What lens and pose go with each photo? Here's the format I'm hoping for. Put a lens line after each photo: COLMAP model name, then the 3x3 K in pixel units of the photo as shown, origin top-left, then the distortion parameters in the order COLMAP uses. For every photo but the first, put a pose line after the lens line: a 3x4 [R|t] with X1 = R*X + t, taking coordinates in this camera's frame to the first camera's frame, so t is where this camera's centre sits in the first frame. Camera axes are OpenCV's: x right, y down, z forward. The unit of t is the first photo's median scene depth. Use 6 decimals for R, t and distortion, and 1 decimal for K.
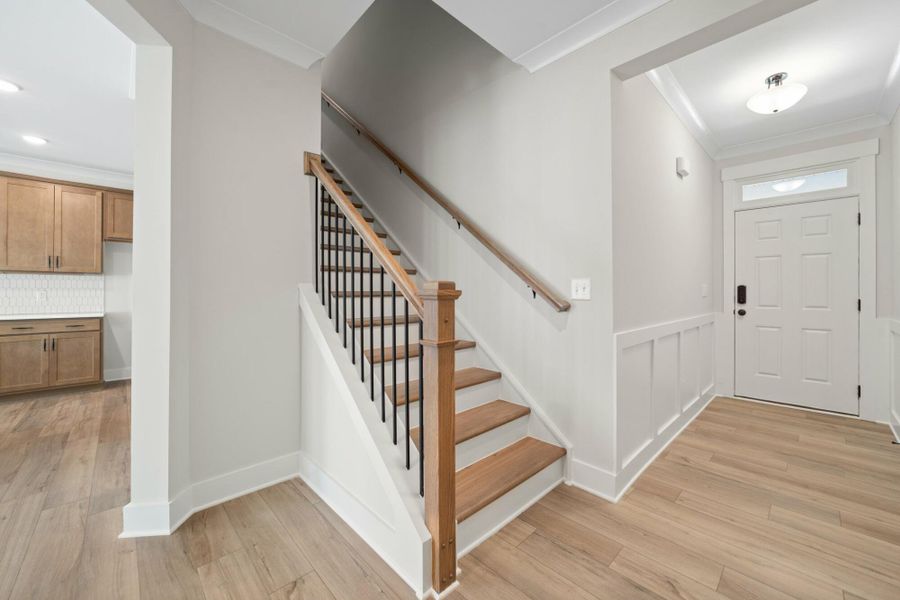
lens RADIAL K [[347.7, 0, 469.3], [0, 347.7, 293.1], [0, 0, 1]] dist [-0.010769, 0.000588]
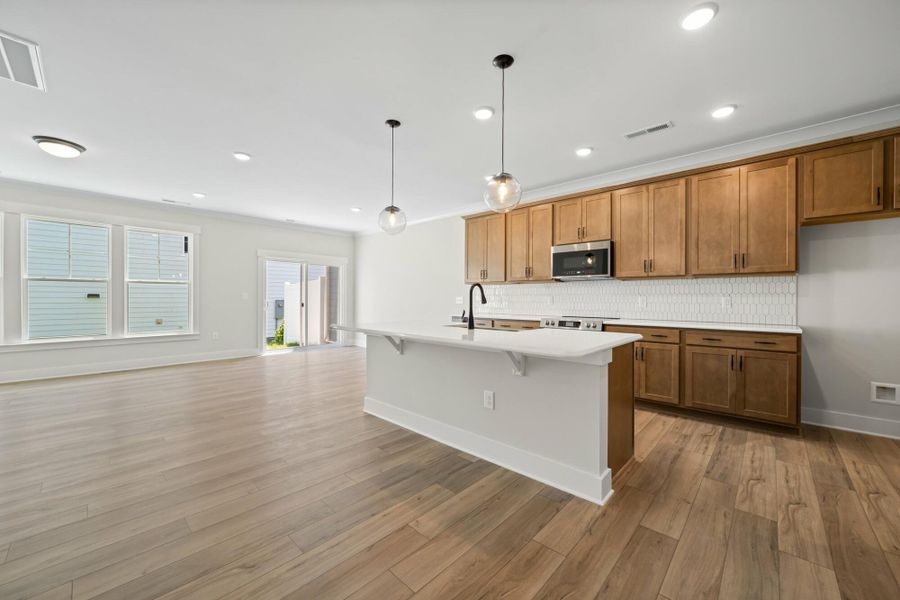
lens RADIAL K [[348.6, 0, 457.1], [0, 348.6, 297.1], [0, 0, 1]] dist [-0.010392, 0.000700]
pose [[0.046332, -0.005401, -0.998911, -0.286971], [-0.004186, 0.999976, -0.005601, 0.001720], [0.998917, 0.004441, 0.046309, 0.196830]]
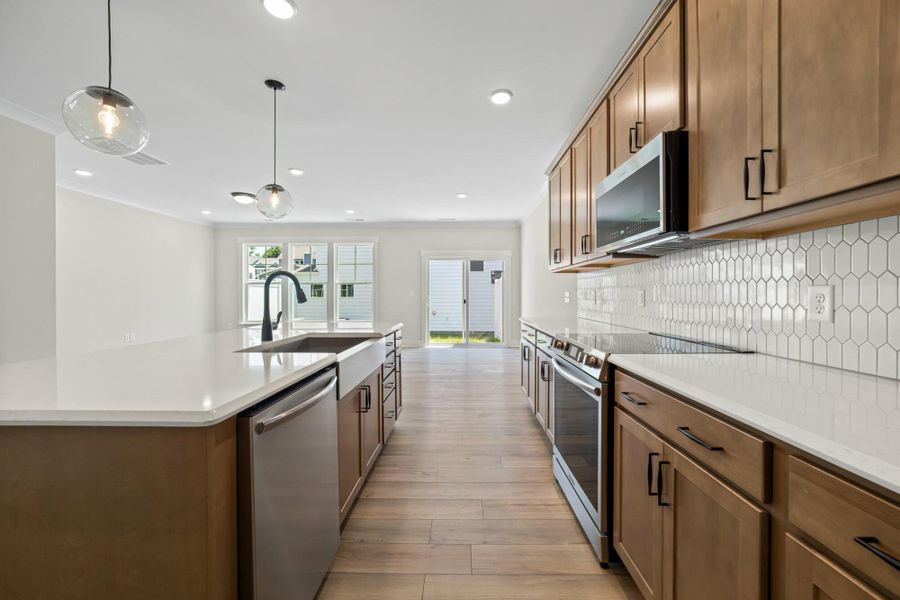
lens RADIAL K [[348.6, 0, 457.1], [0, 348.6, 297.1], [0, 0, 1]] dist [-0.010392, 0.000700]
pose [[-0.713313, 0.005159, -0.700826, -0.687223], [0.000055, 0.999973, 0.007305, -0.000463], [0.700845, 0.005172, -0.713295, 0.606993]]
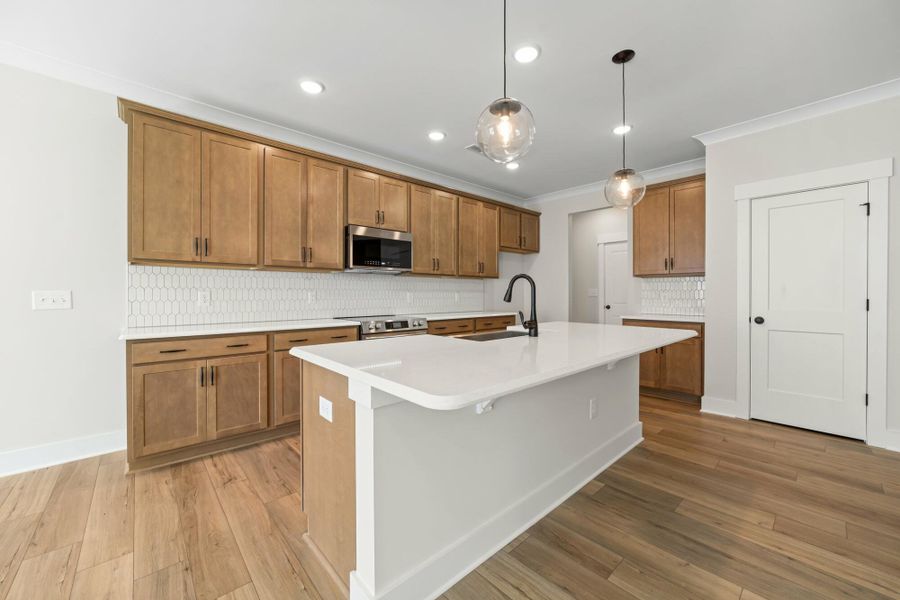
lens RADIAL K [[348.6, 0, 457.1], [0, 348.6, 297.1], [0, 0, 1]] dist [-0.010392, 0.000700]
pose [[0.999409, -0.001631, -0.034324, -0.859457], [0.001900, 0.999968, 0.007800, -0.000056], [0.034310, -0.007861, 0.999380, -0.135289]]
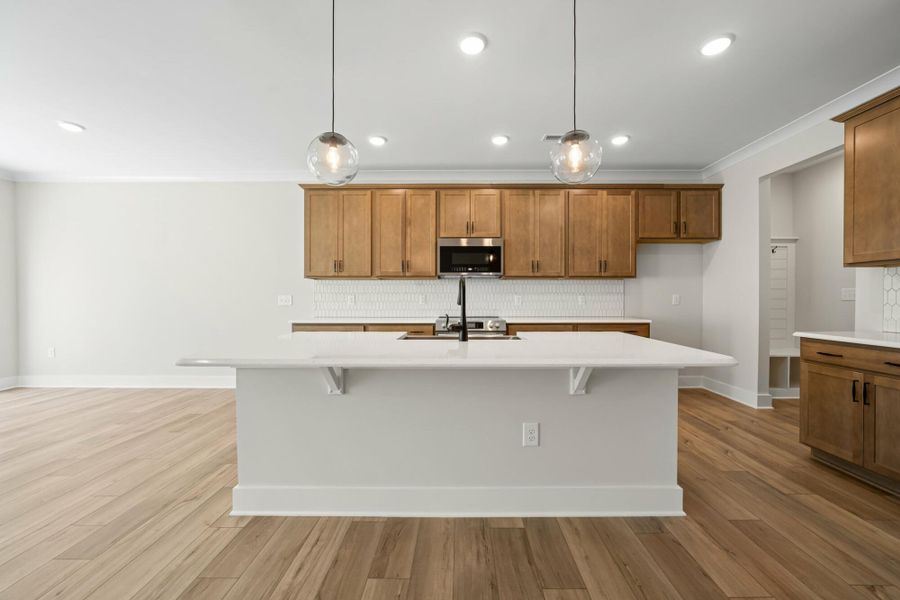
lens RADIAL K [[347.7, 0, 458.8], [0, 347.7, 301.5], [0, 0, 1]] dist [-0.019491, 0.006165]
pose [[0.708326, 0.006088, -0.705859, -0.542735], [0.000565, 0.999958, 0.009191, 0.001674], [0.705885, -0.006908, 0.708292, -0.015345]]
